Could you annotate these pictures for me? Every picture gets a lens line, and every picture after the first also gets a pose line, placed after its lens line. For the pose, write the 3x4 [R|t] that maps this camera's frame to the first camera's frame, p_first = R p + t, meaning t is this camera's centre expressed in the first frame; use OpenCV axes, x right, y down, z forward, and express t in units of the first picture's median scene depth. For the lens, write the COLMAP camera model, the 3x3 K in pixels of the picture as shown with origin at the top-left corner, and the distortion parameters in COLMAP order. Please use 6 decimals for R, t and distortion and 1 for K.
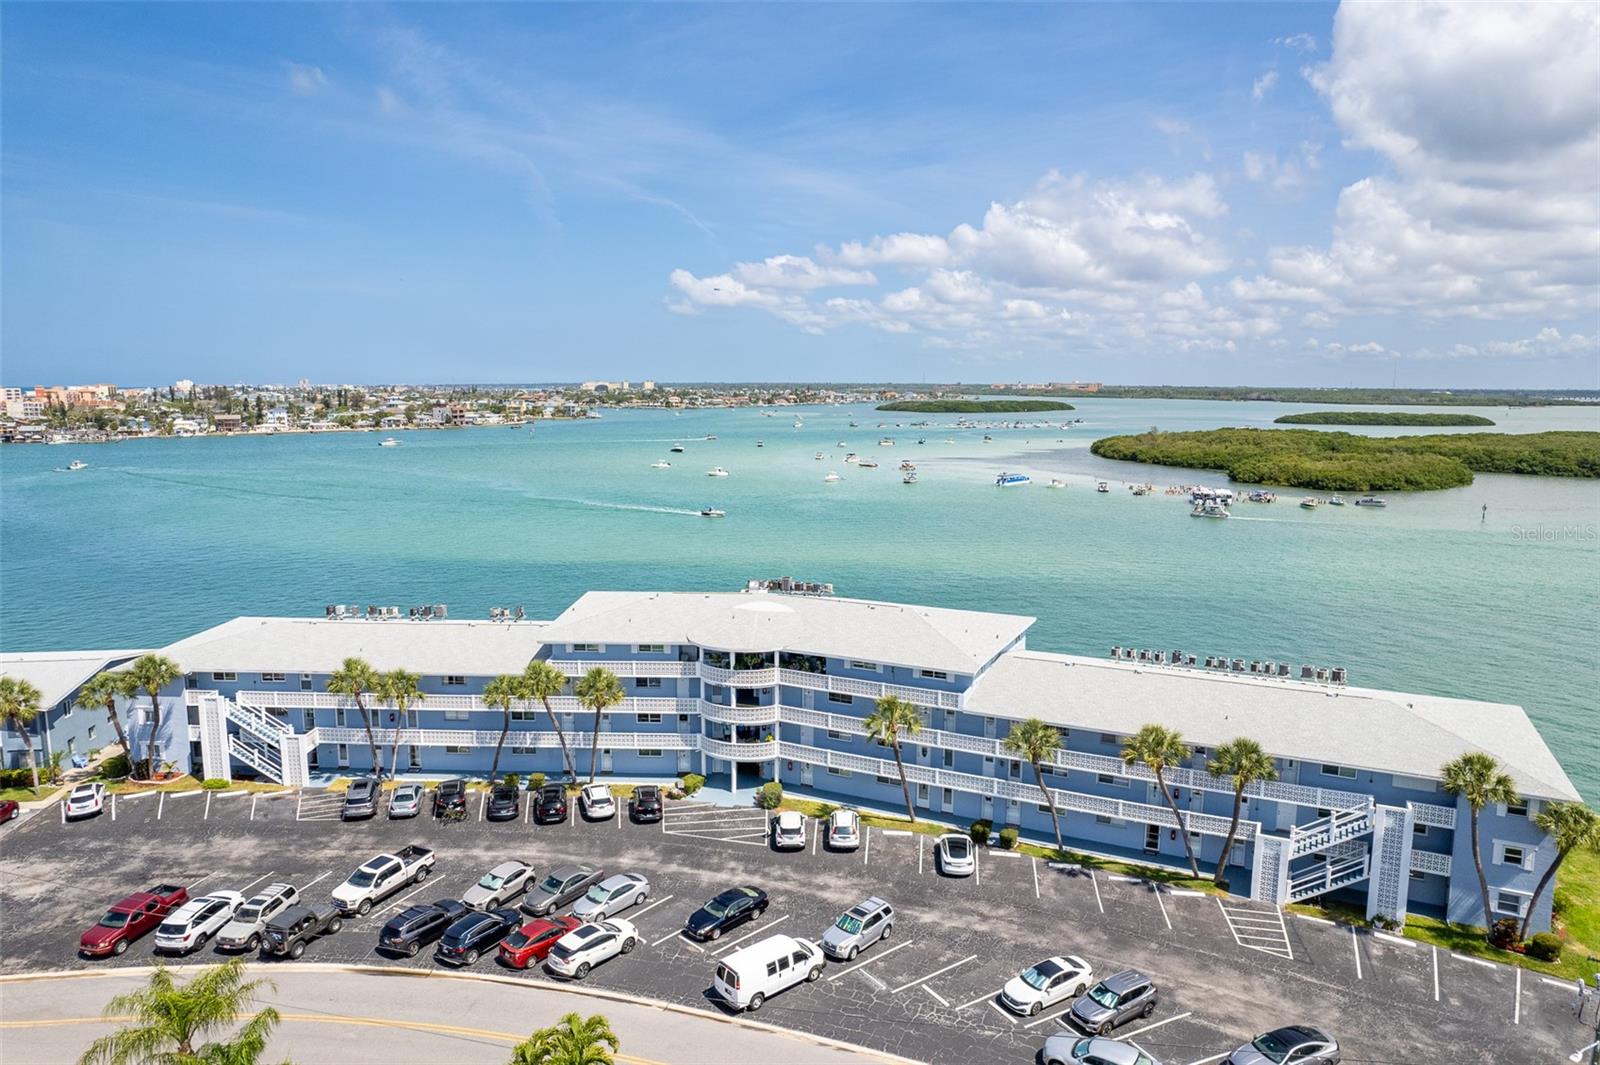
lens RADIAL K [[1018.5, 0, 800.0], [0, 1018.5, 532.5], [0, 0, 1]] dist [-0.000597, -0.000211]
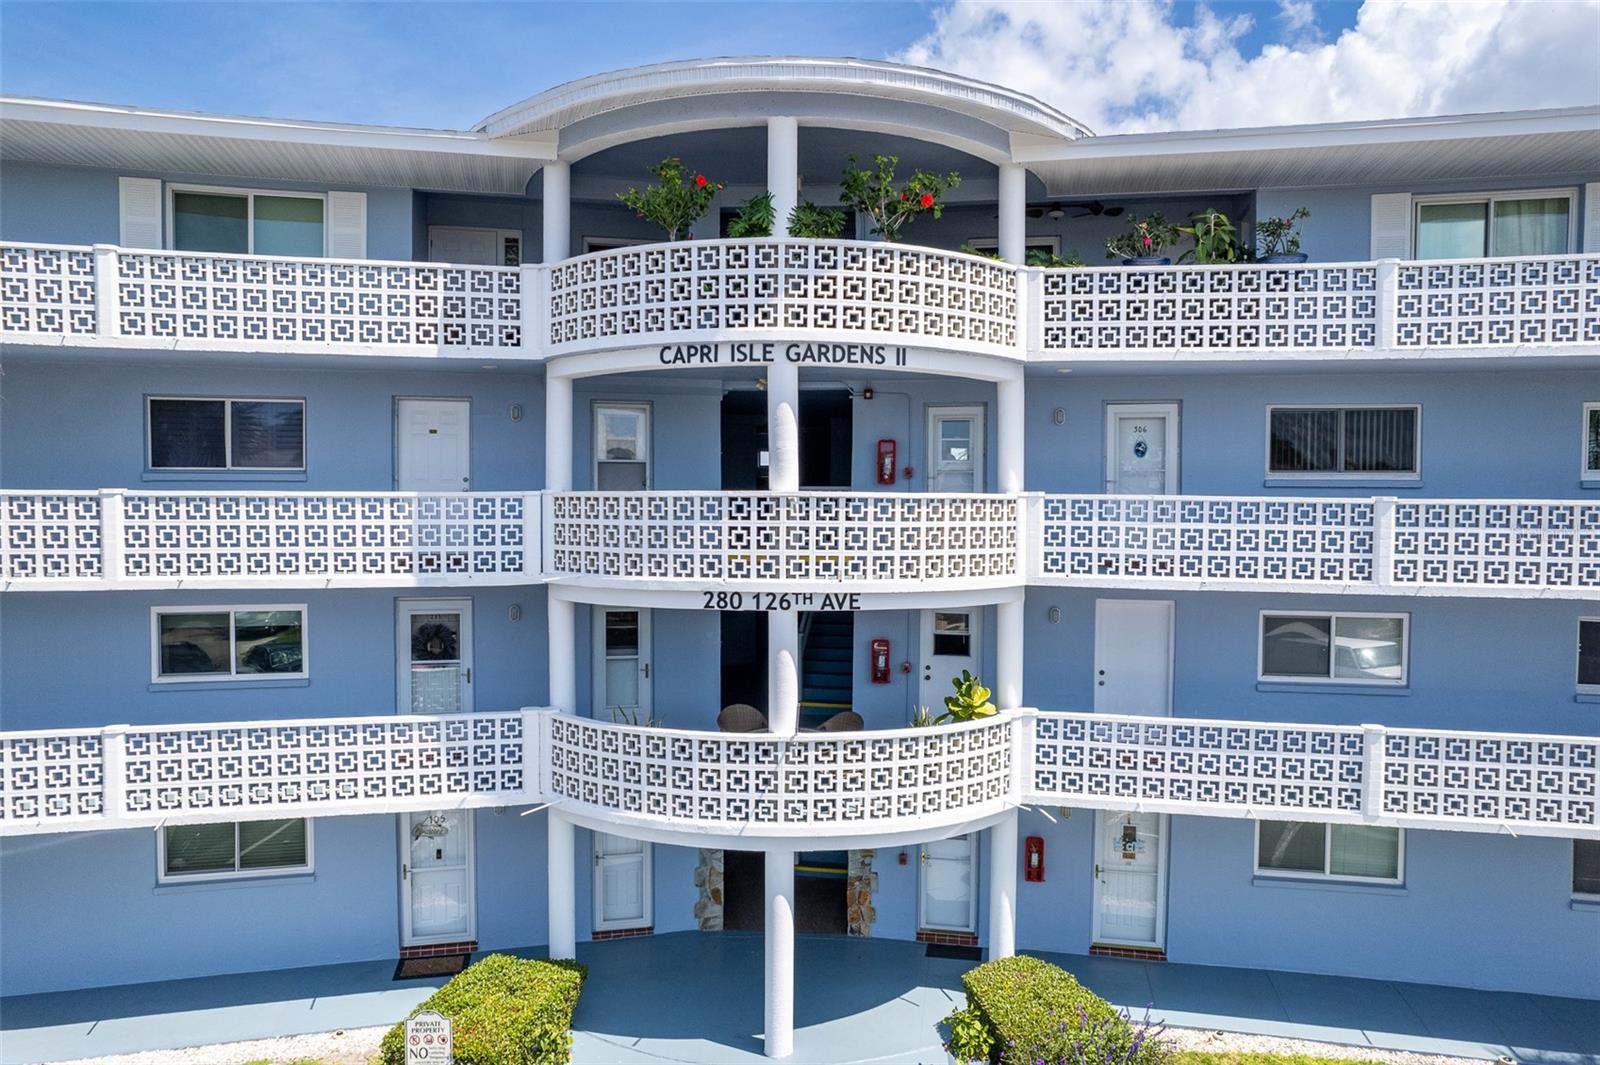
lens RADIAL K [[1018.5, 0, 800.0], [0, 1018.5, 532.5], [0, 0, 1]] dist [-0.000597, -0.000211]
pose [[0.969219, -0.014632, 0.245766, -0.099215], [0.031993, 0.997254, -0.066795, 0.183816], [-0.244113, 0.072602, 0.967025, 0.834340]]
